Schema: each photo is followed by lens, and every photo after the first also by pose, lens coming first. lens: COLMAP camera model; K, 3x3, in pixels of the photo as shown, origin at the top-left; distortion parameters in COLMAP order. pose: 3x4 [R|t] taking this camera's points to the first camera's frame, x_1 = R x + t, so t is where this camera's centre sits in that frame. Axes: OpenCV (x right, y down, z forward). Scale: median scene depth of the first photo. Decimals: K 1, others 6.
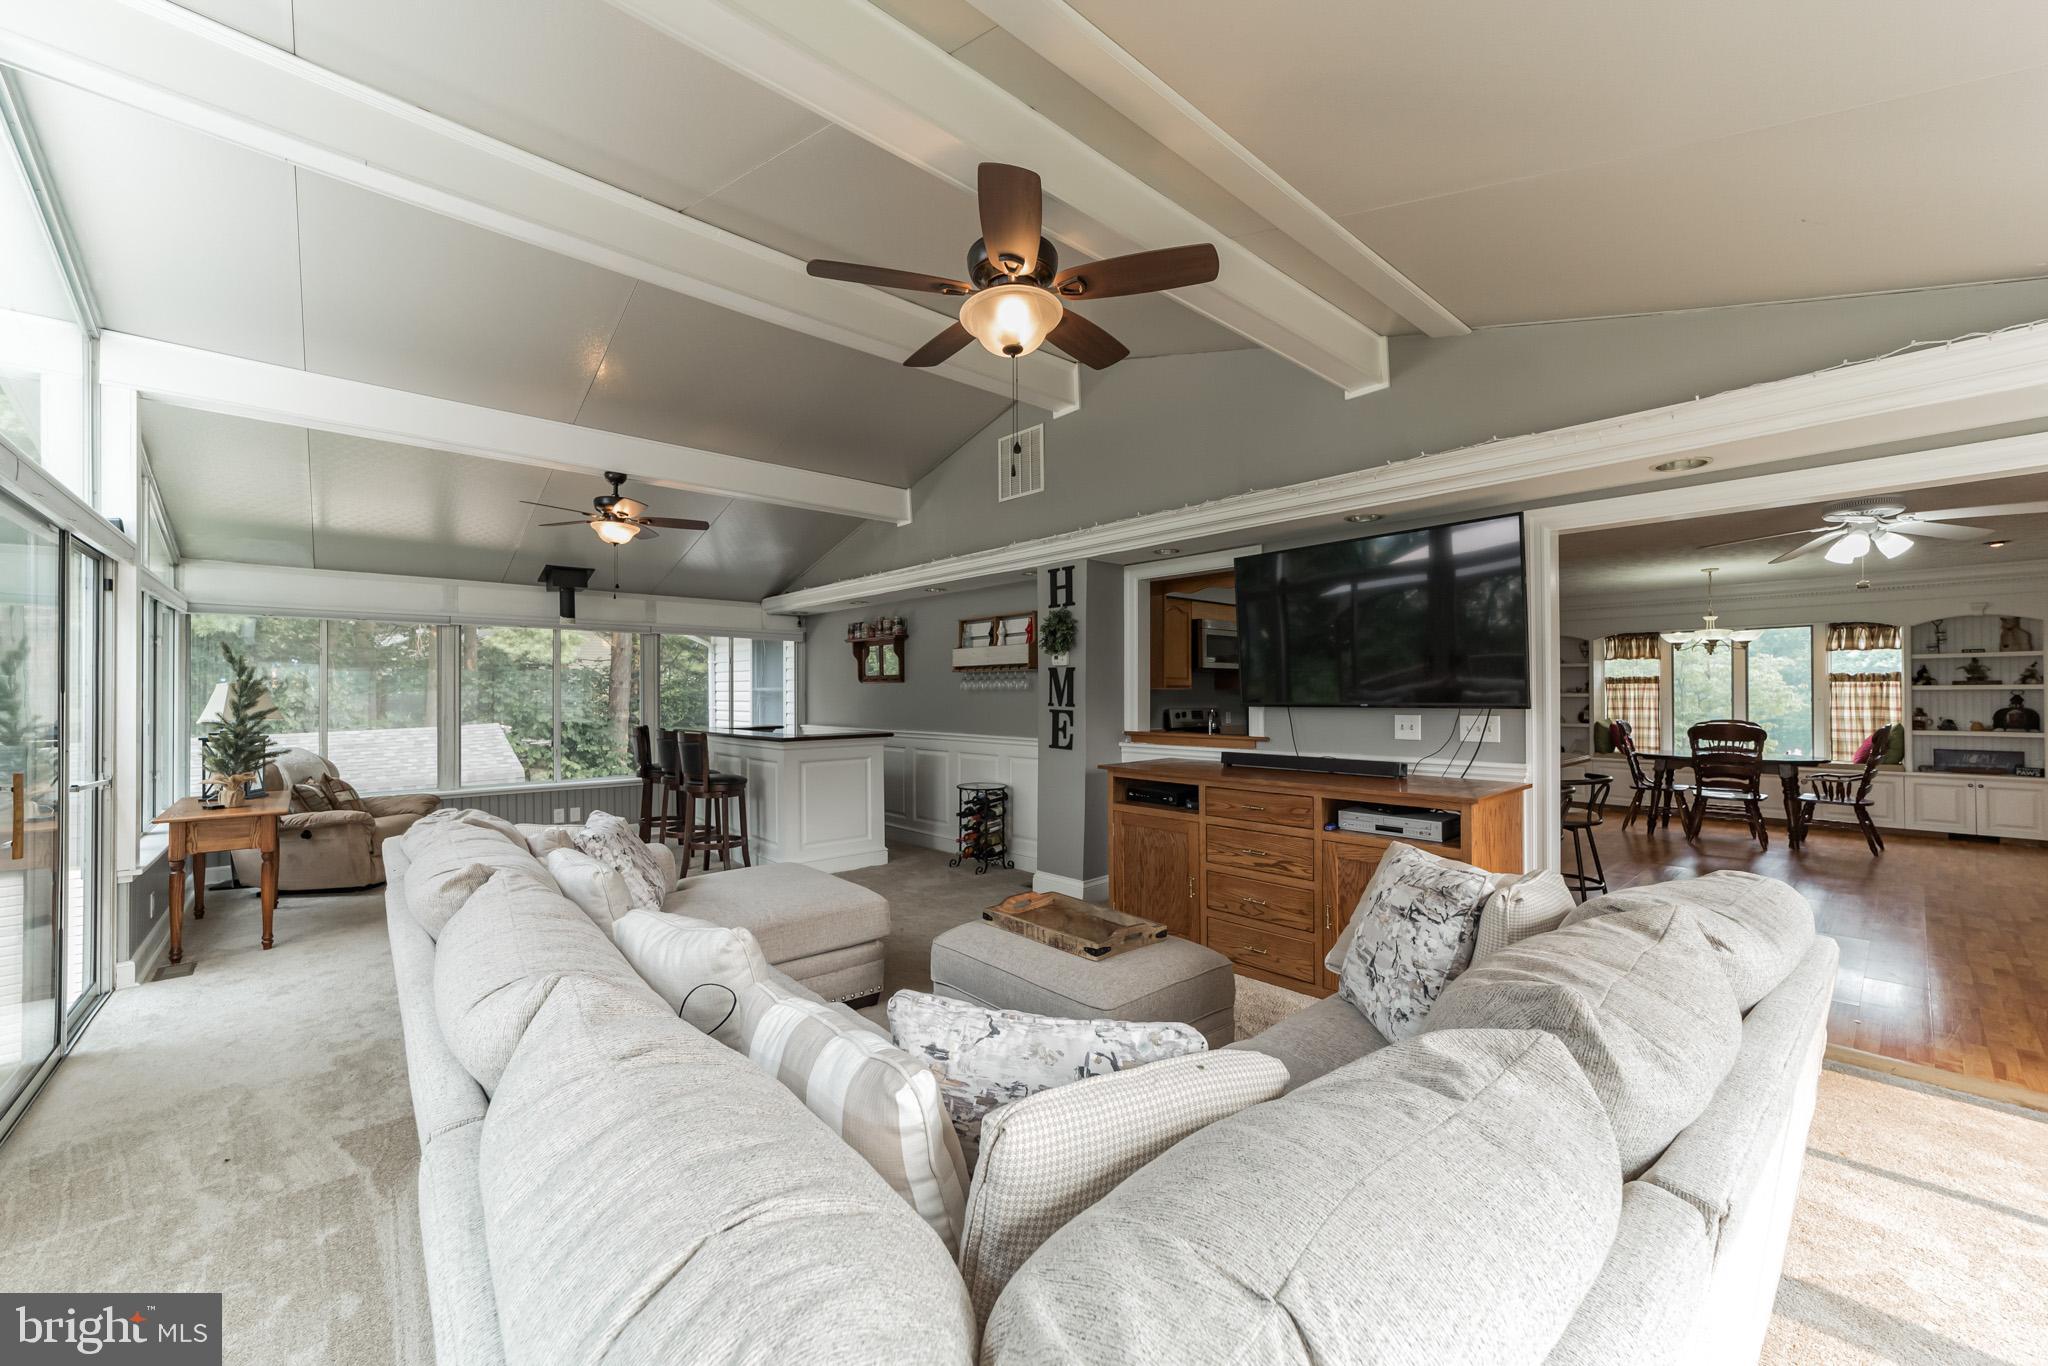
lens RADIAL K [[787.5, 0, 1024.0], [0, 787.5, 681.9], [0, 0, 1]] dist [-0.017273, 0.007996]
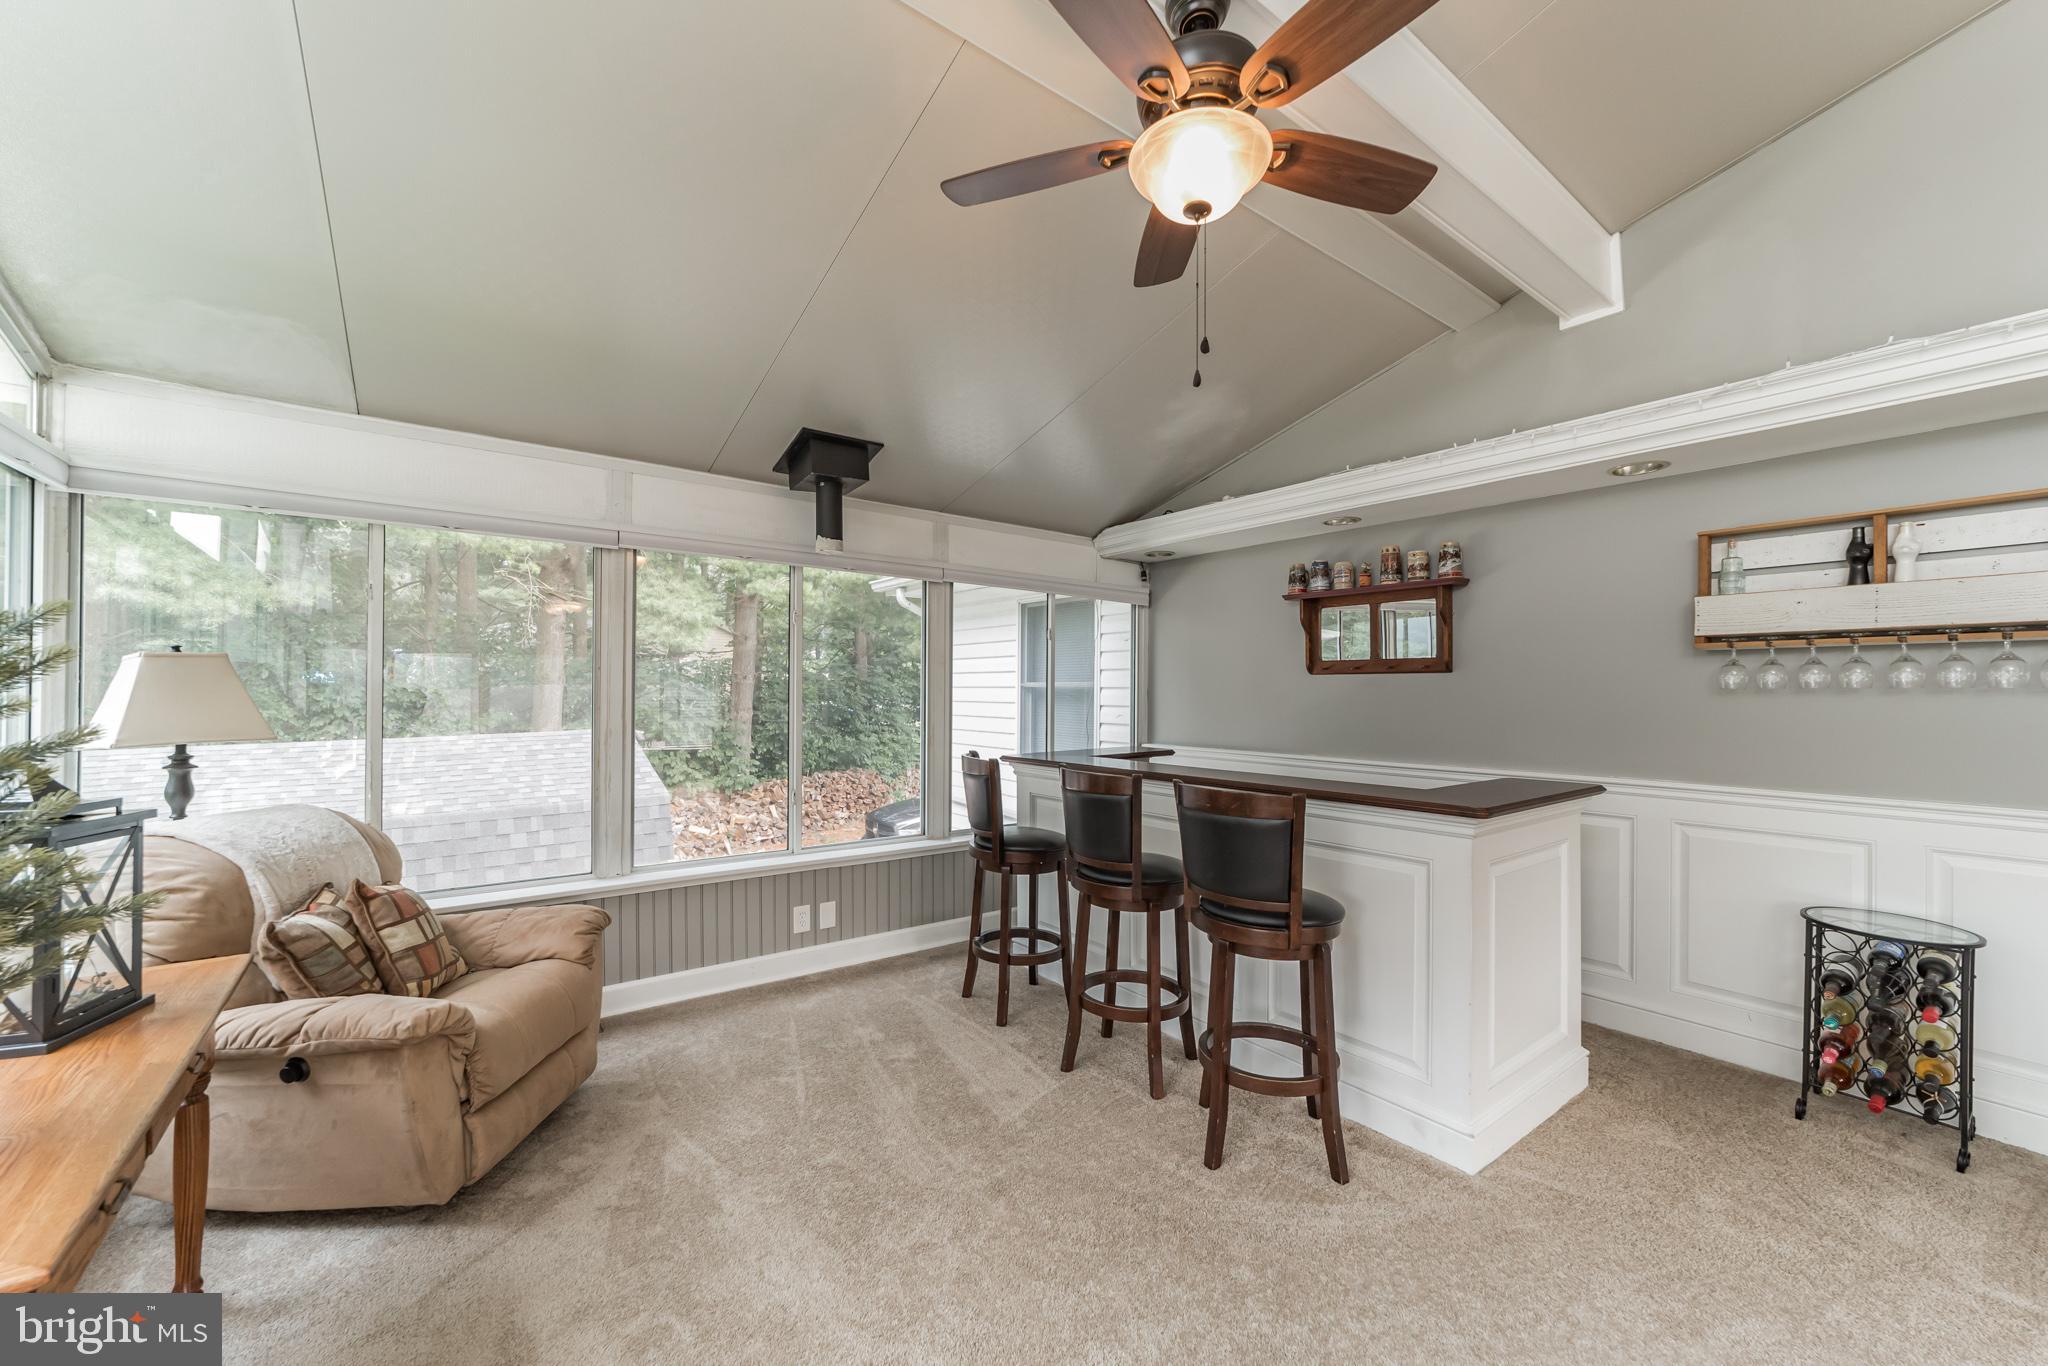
lens RADIAL K [[787.5, 0, 1024.9], [0, 787.5, 691.8], [0, 0, 1]] dist [-0.017273, 0.007996]
pose [[0.996551, 0.010719, -0.082285, -0.387538], [-0.009849, 0.999891, 0.010969, 0.010341], [0.082393, -0.010121, 0.996548, 0.466525]]
